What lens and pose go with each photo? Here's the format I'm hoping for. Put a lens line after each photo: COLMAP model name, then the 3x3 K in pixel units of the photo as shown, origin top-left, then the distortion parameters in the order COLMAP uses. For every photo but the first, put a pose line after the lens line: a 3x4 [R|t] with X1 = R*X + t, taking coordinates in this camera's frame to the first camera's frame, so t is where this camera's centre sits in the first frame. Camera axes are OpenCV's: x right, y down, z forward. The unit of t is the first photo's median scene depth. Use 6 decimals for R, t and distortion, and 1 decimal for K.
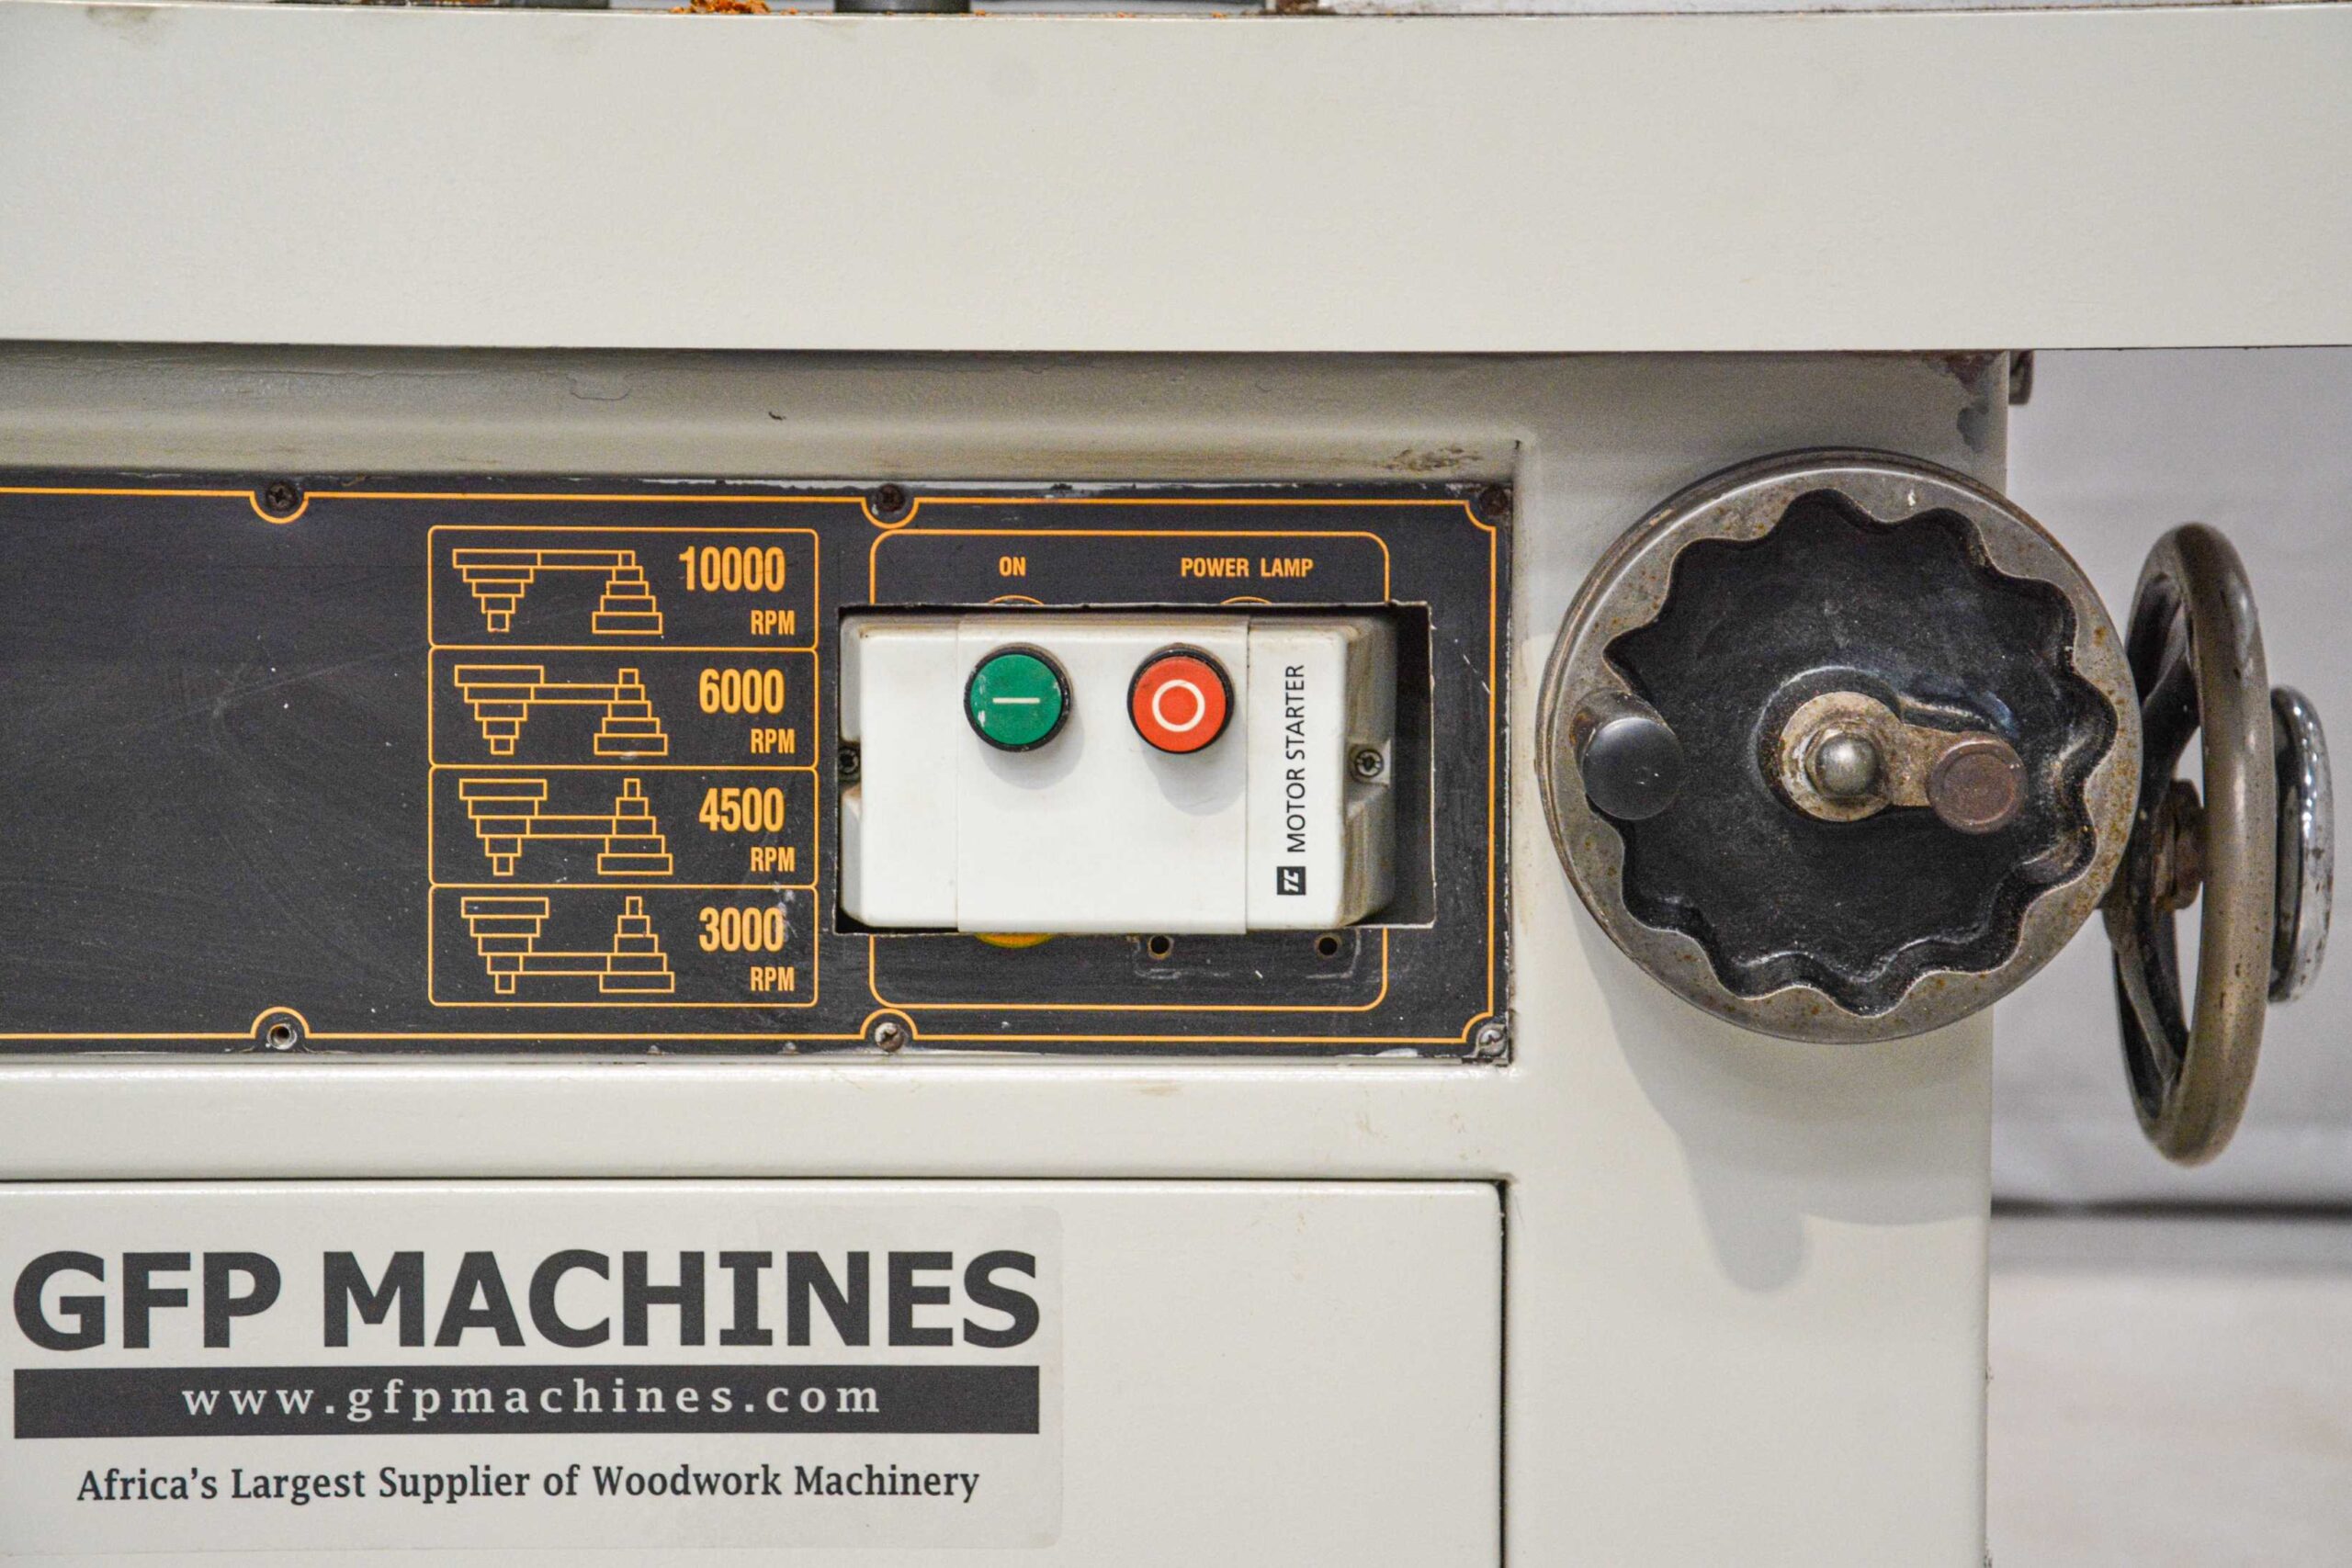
lens RADIAL K [[5357.0, 0, 1186.4], [0, 5357.0, 815.4], [0, 0, 1]] dist [0.422696, 0.662425]
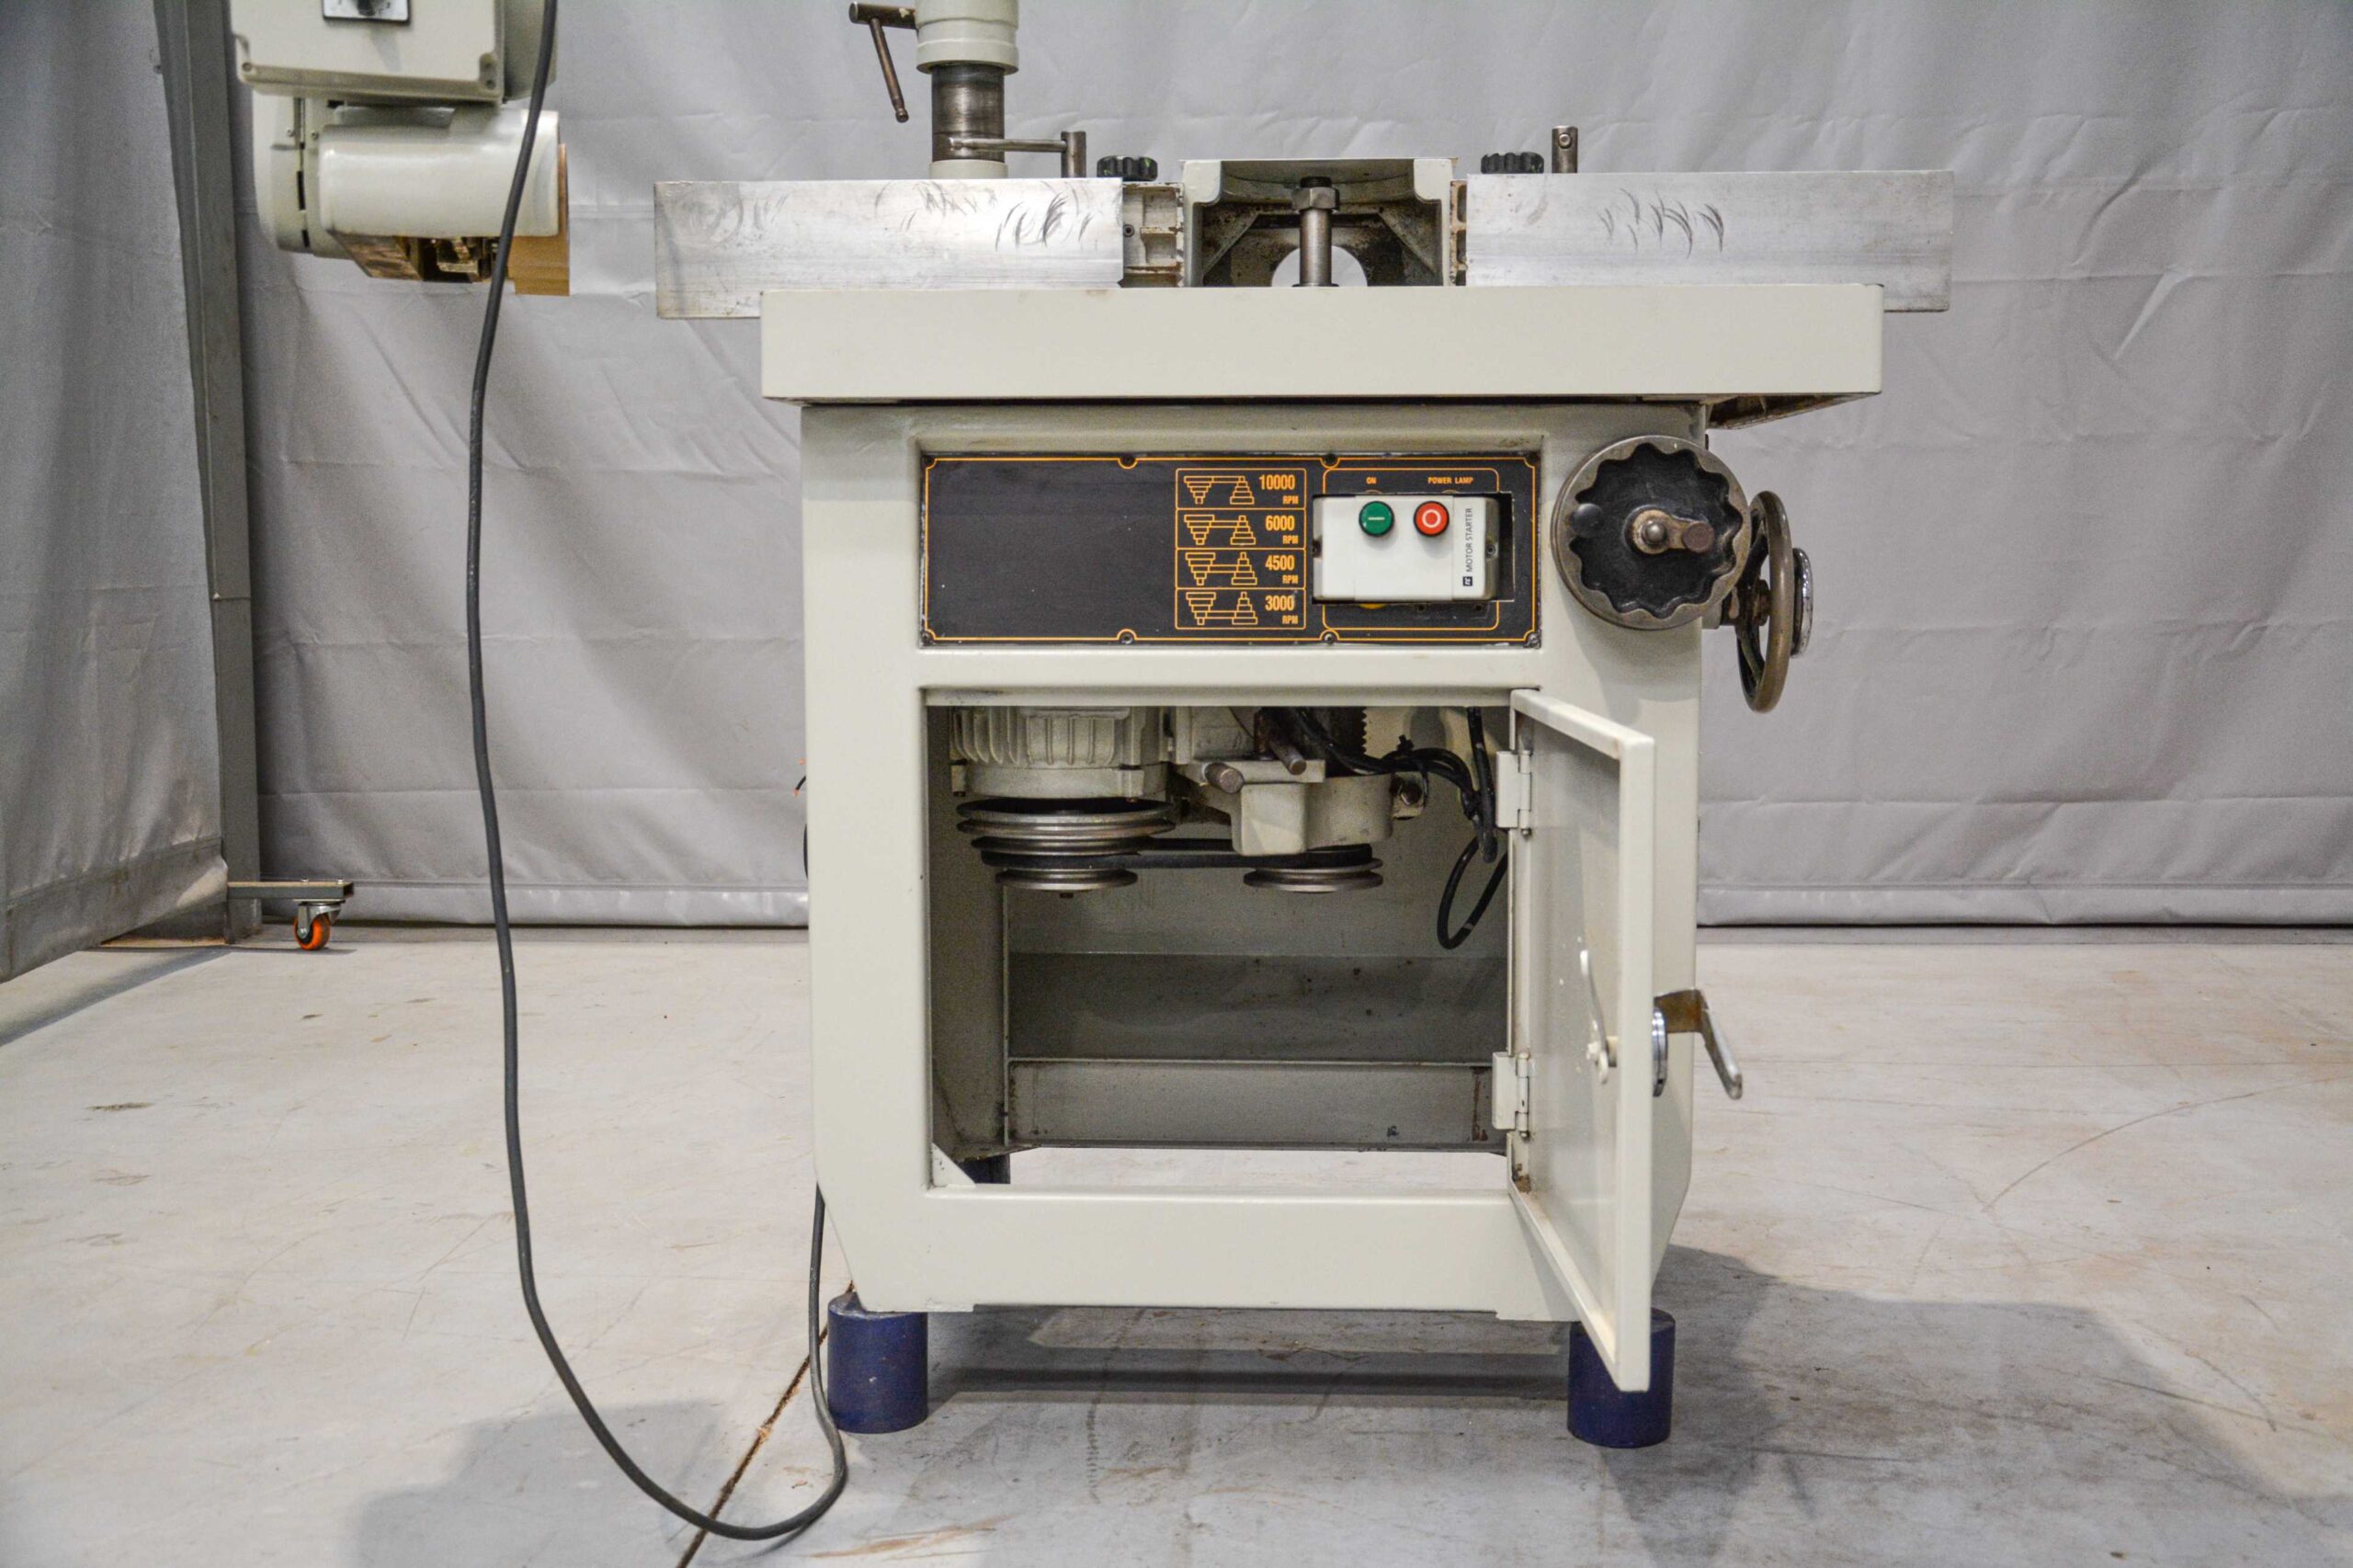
lens RADIAL K [[2484.5, 0, 1183.2], [0, 2484.5, 738.3], [0, 0, 1]] dist [-0.058739, 0.183409]
pose [[0.999137, 0.000086, -0.041529, -0.079027], [-0.002370, 0.998486, -0.054949, 0.171138], [0.041462, 0.055000, 0.997625, -0.366483]]
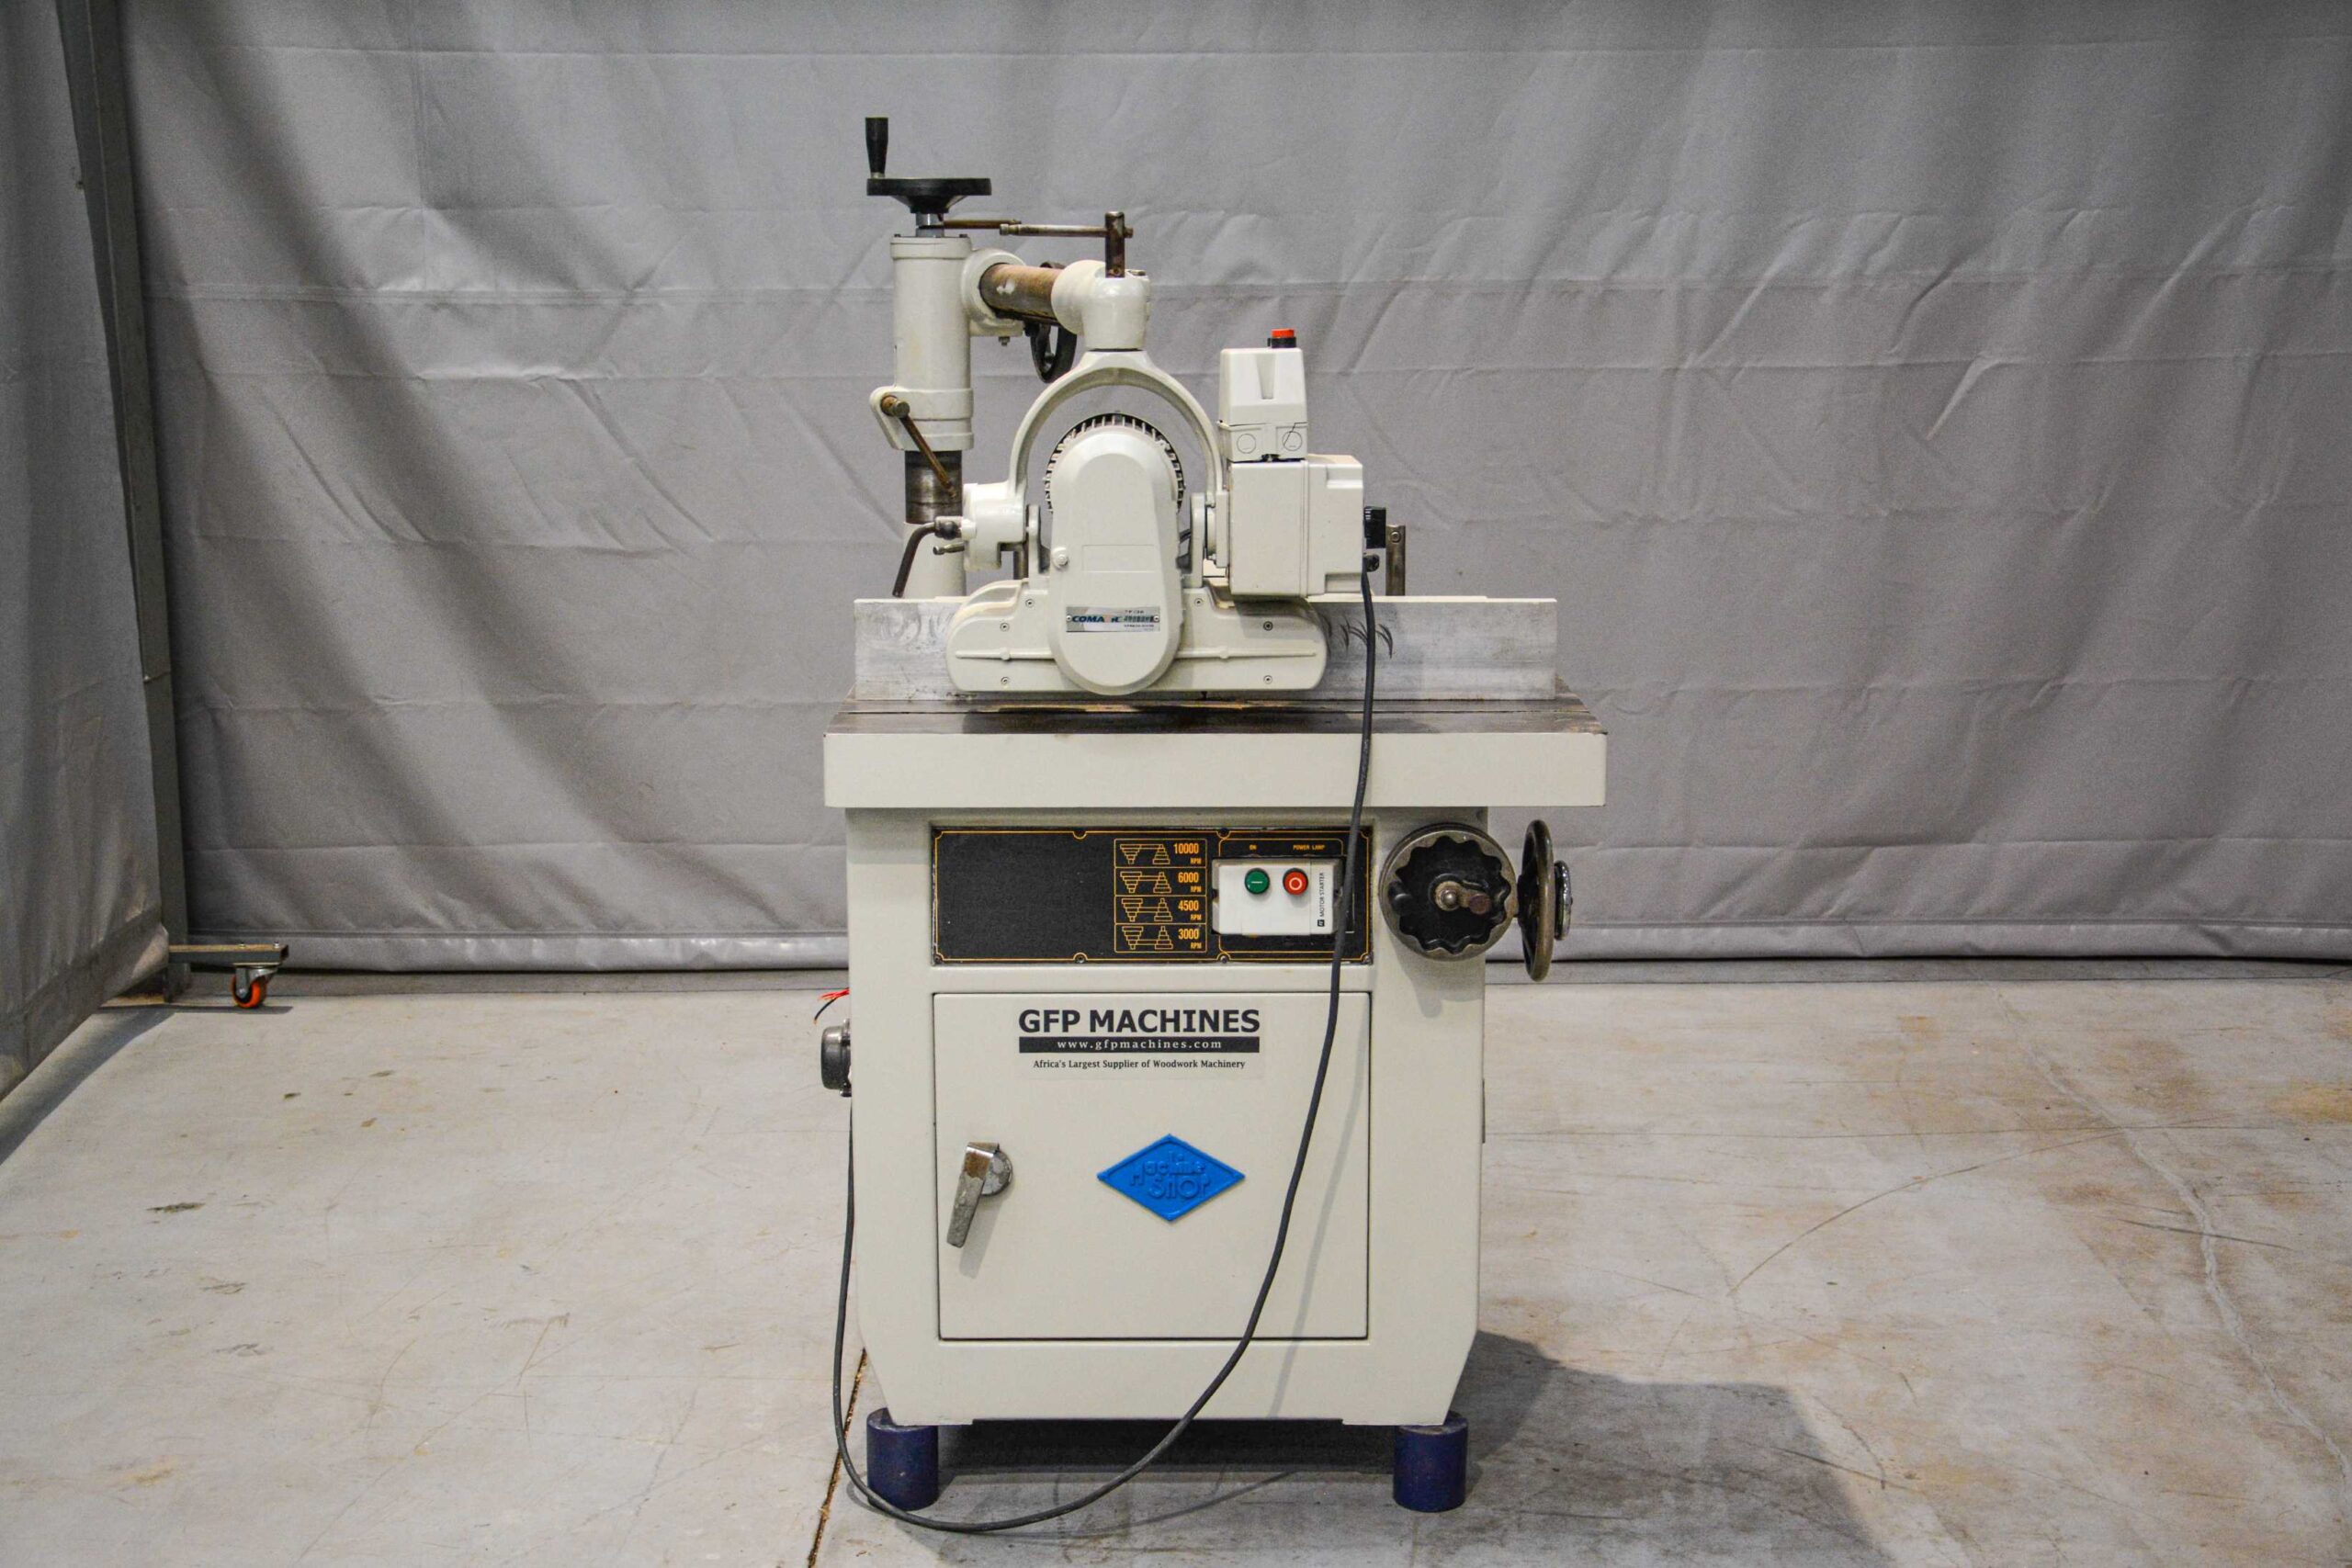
lens RADIAL K [[2825.1, 0, 1137.9], [0, 2825.1, 827.7], [0, 0, 1]] dist [0.014556, 0.066524]
pose [[0.999962, -0.008313, 0.002489, -0.127164], [0.008223, 0.999378, 0.034306, -0.137748], [-0.002773, -0.034285, 0.999408, -1.202875]]
